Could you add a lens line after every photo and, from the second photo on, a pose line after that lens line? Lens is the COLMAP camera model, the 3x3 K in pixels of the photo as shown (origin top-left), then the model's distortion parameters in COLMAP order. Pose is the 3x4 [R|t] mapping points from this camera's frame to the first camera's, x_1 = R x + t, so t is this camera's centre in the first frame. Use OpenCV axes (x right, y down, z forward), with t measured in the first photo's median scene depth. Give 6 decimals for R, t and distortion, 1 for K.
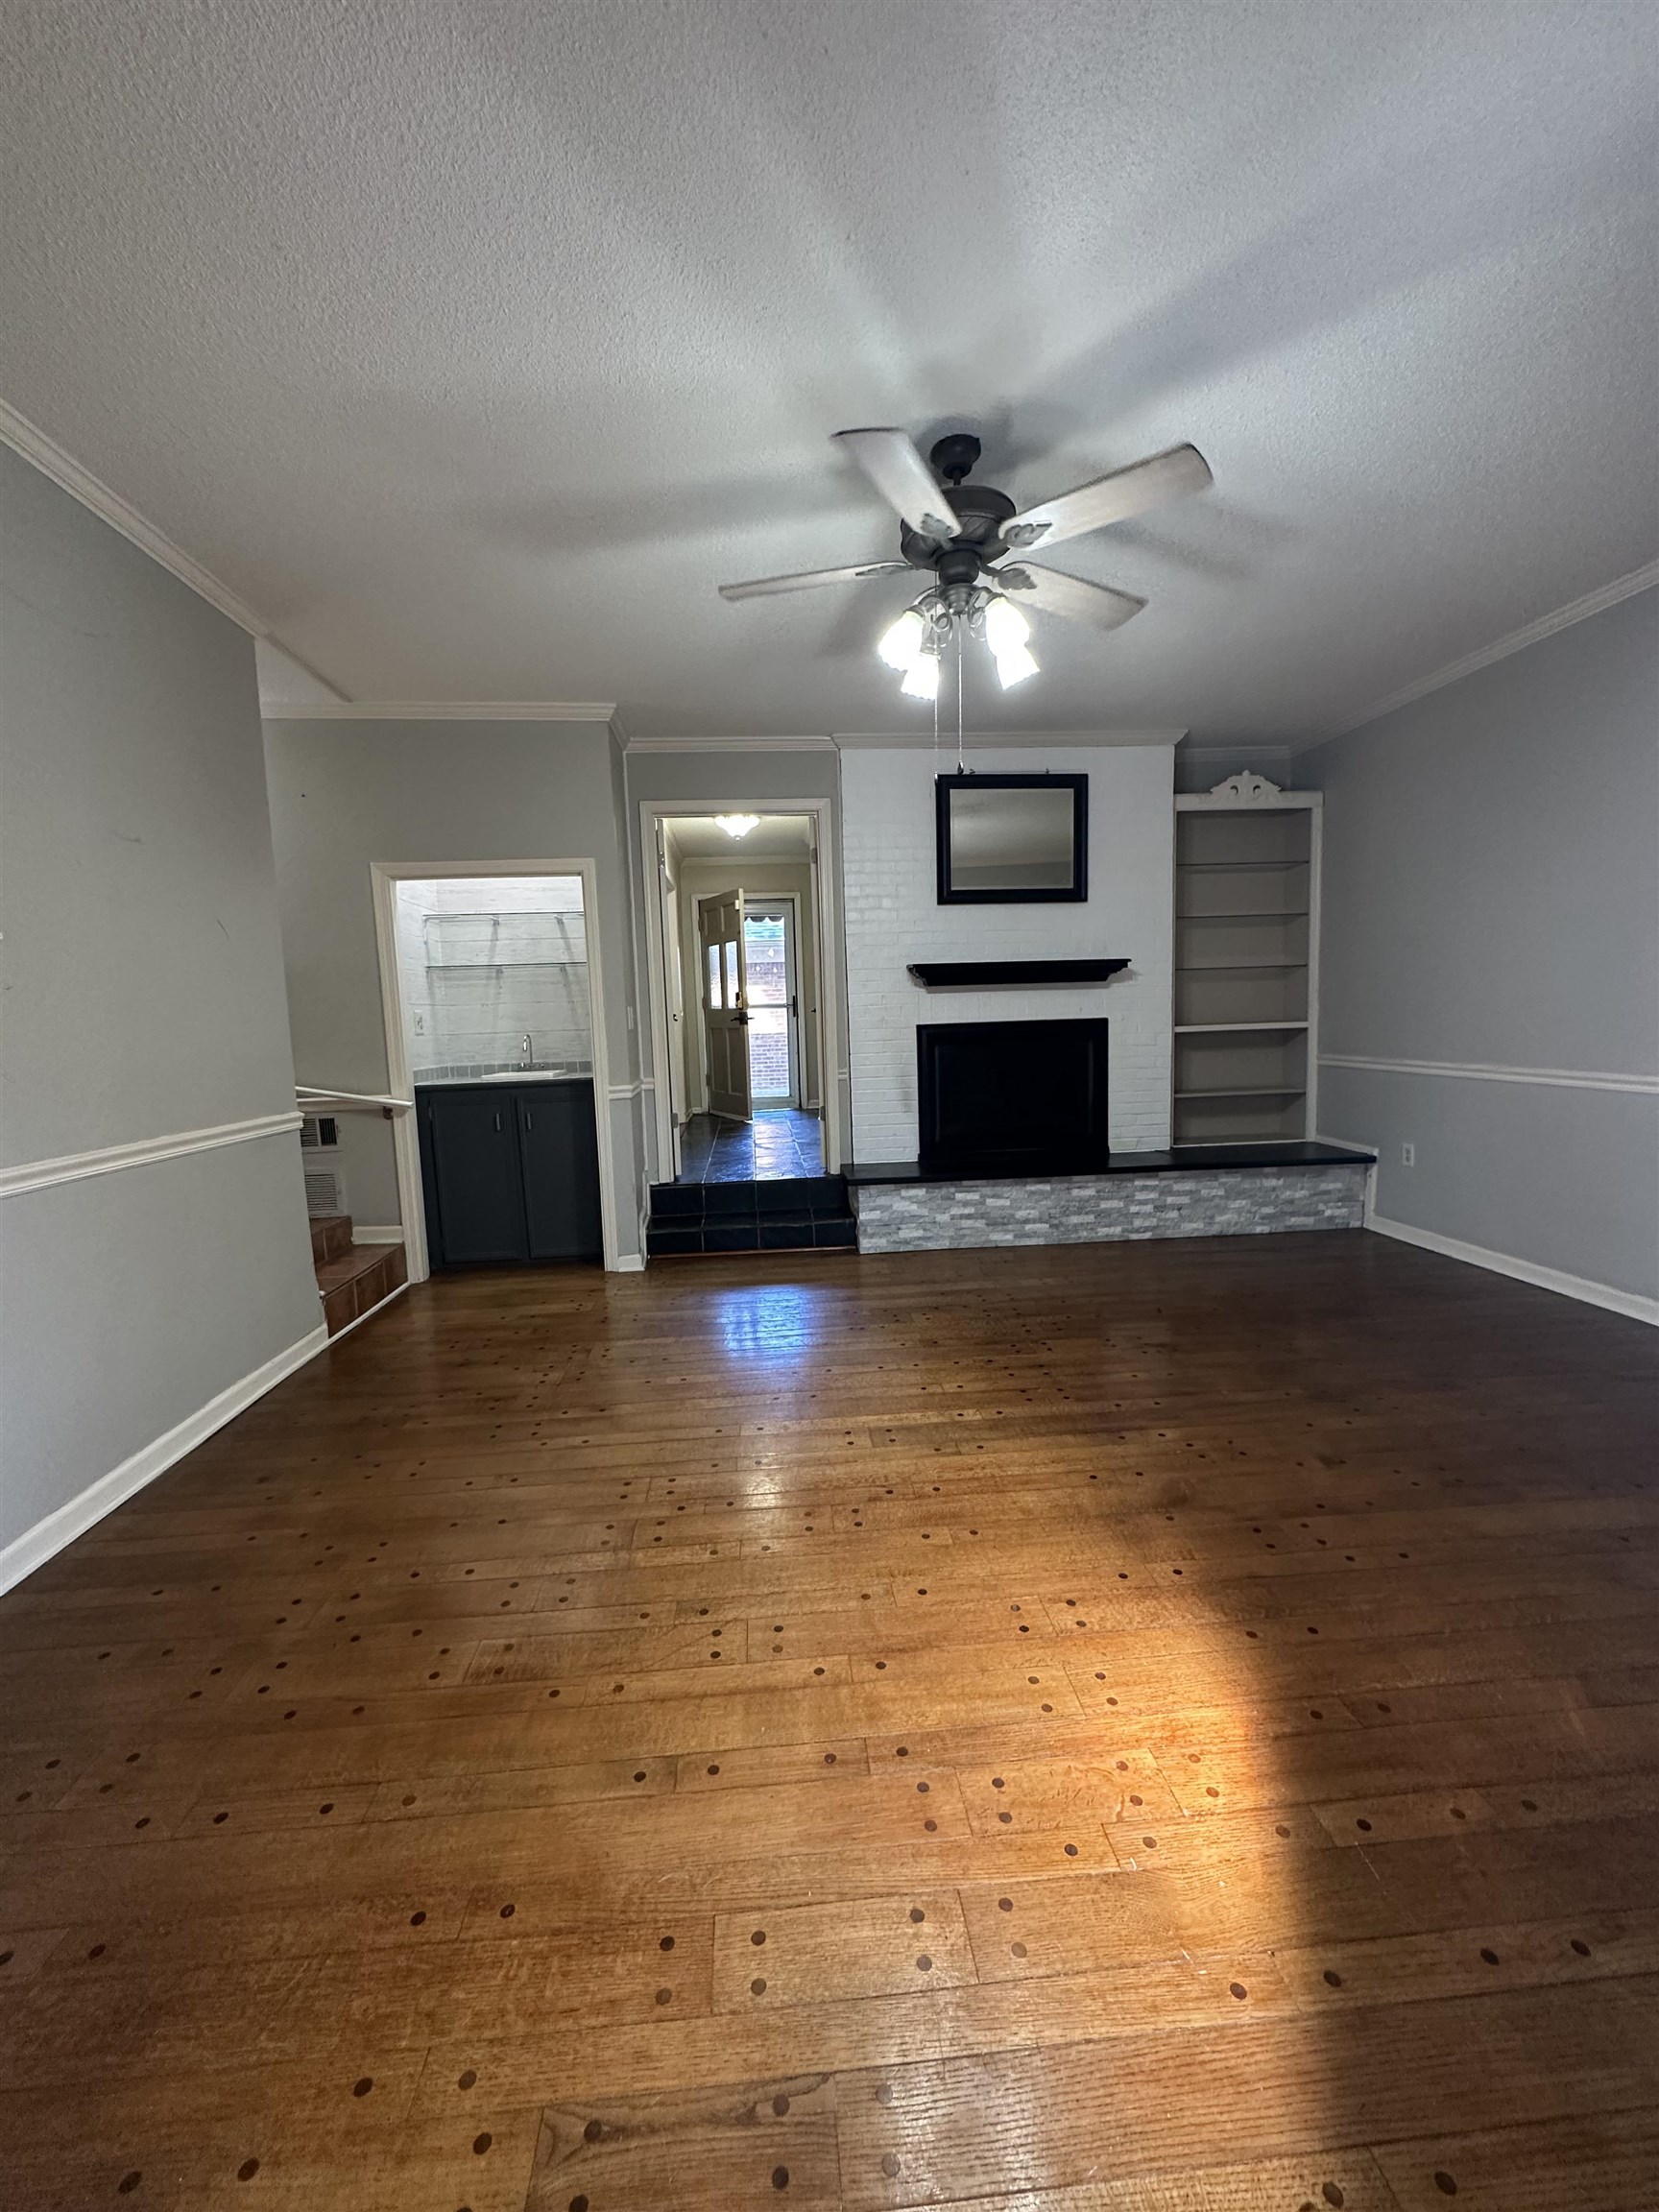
lens RADIAL K [[888.4, 0, 826.4], [0, 888.4, 1105.8], [0, 0, 1]] dist [-0.008542, 0.000083]
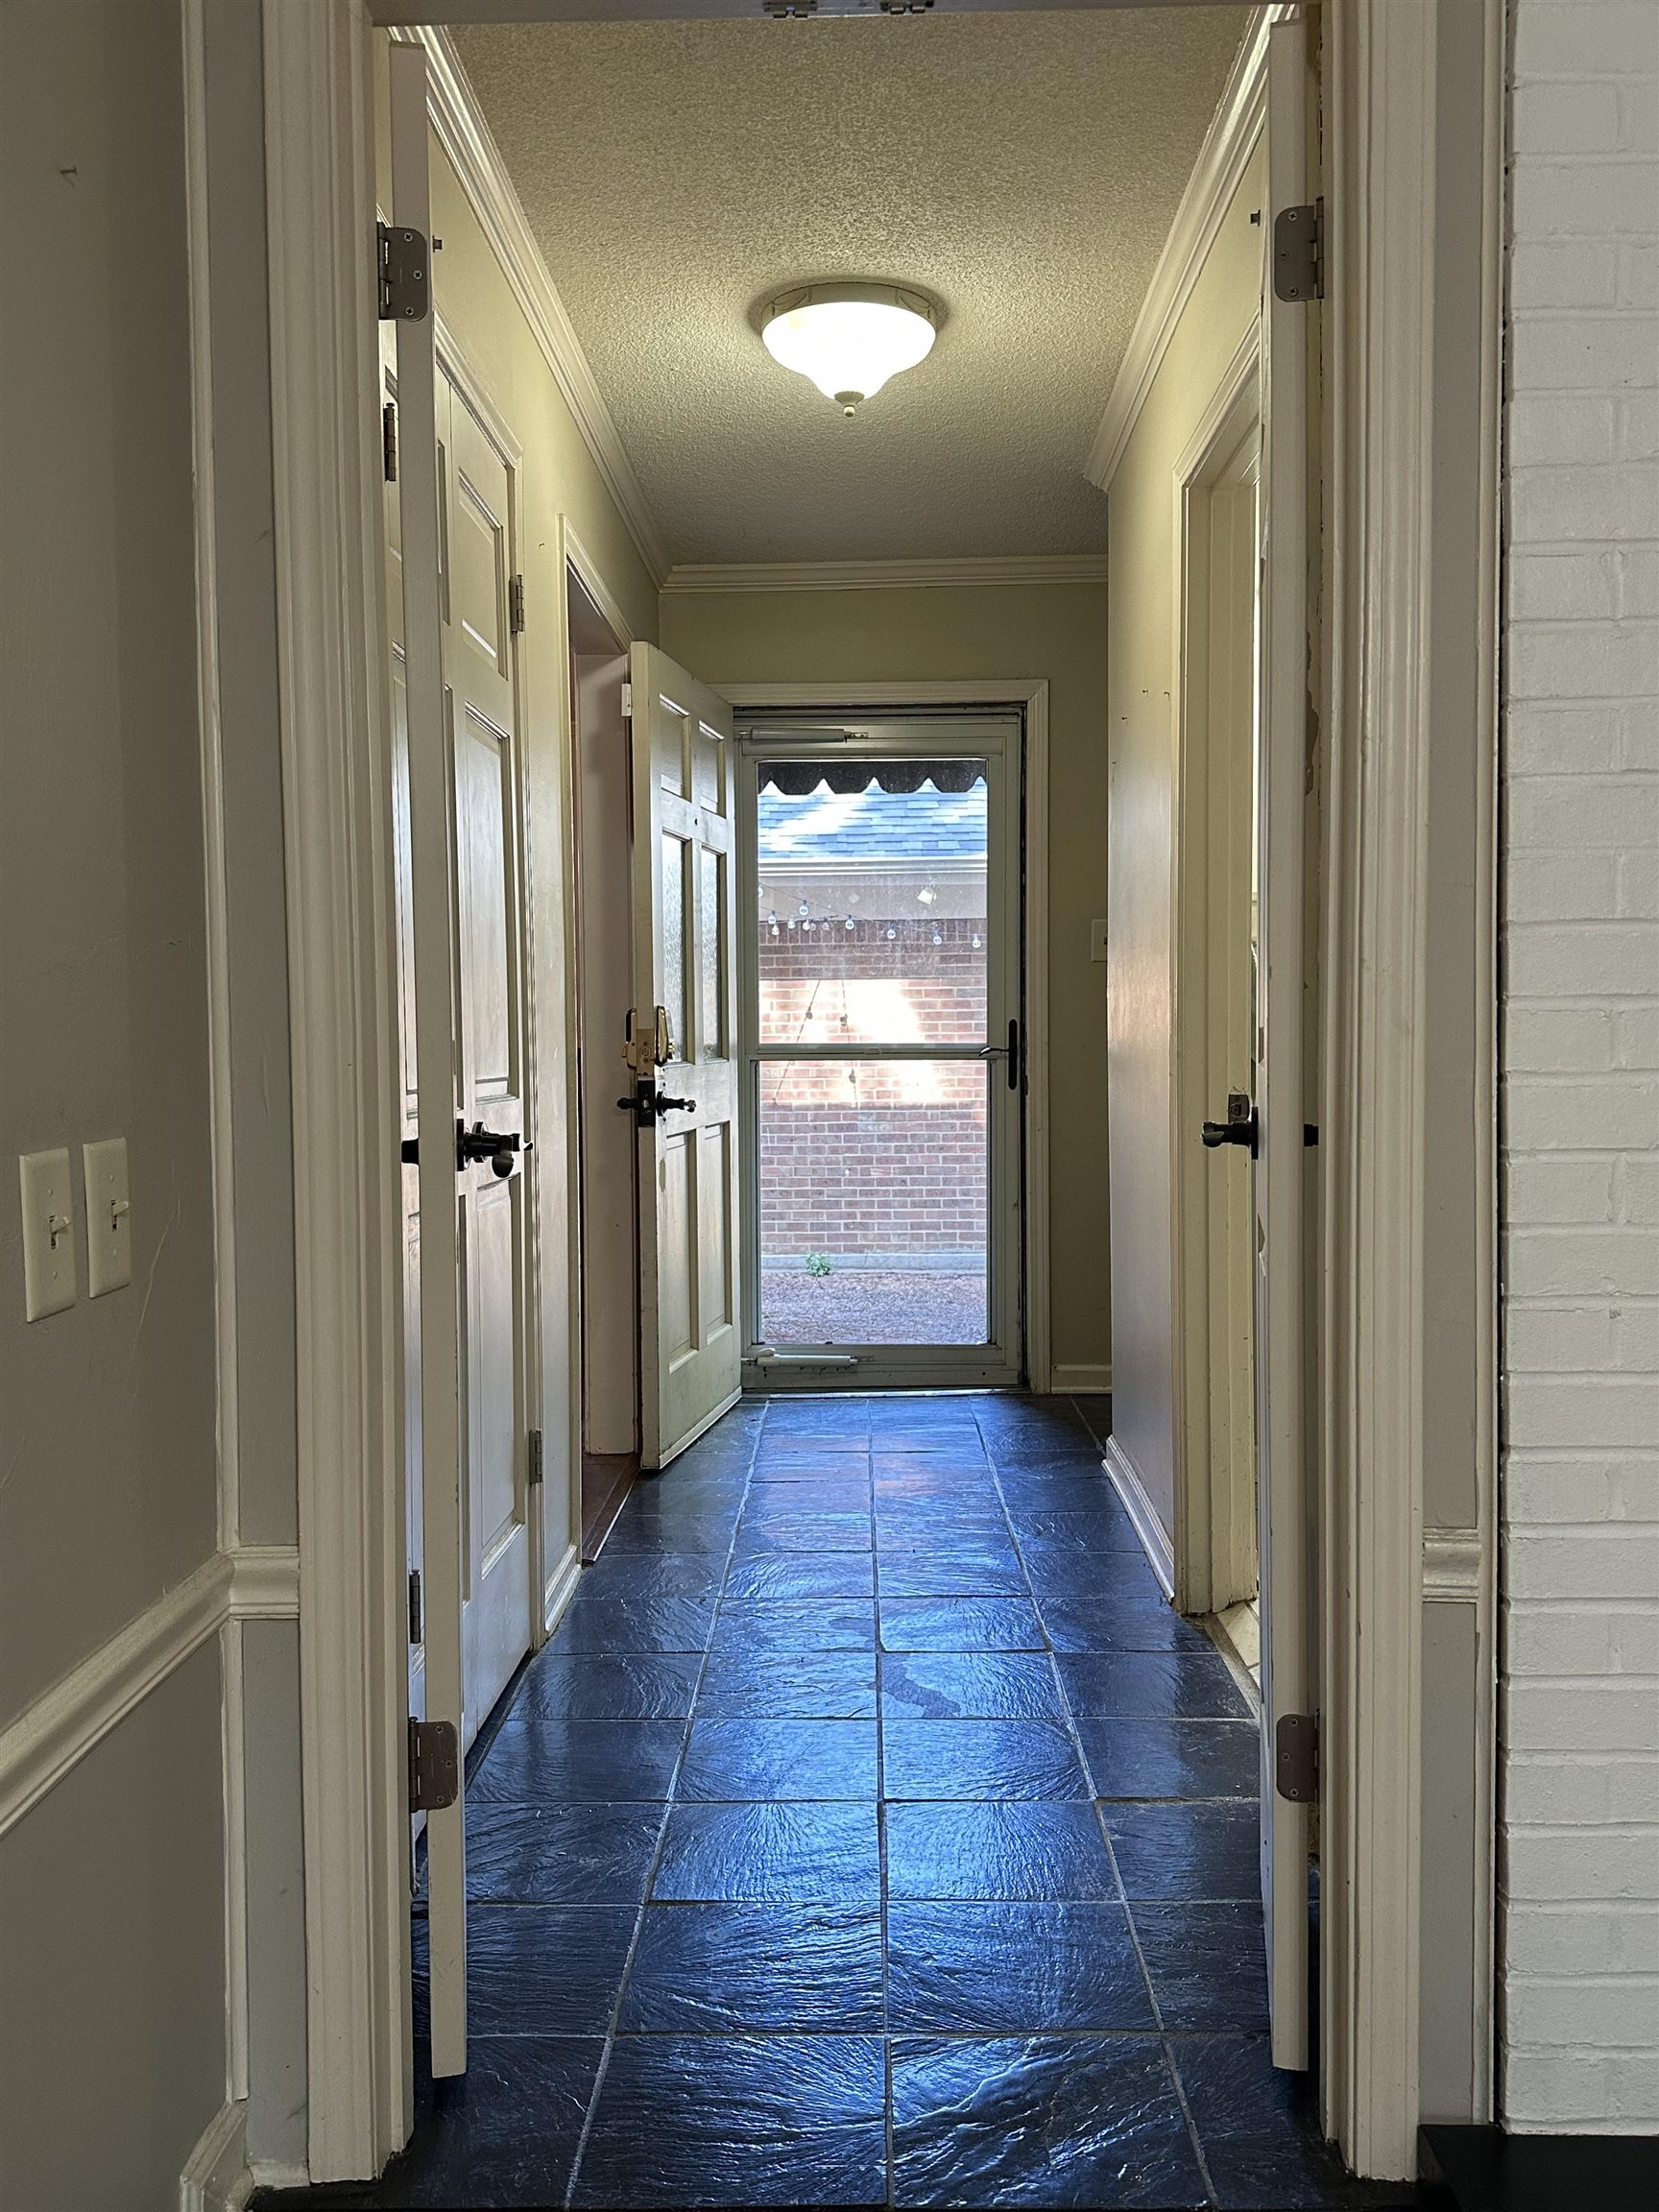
lens RADIAL K [[1797.9, 0, 830.6], [0, 1797.9, 1110.8], [0, 0, 1]] dist [-0.000807, -0.000388]
pose [[0.994221, 0.028800, -0.103419, -0.060590], [-0.035261, 0.997503, -0.061193, -0.090756], [0.101399, 0.064486, 0.992754, 0.634346]]
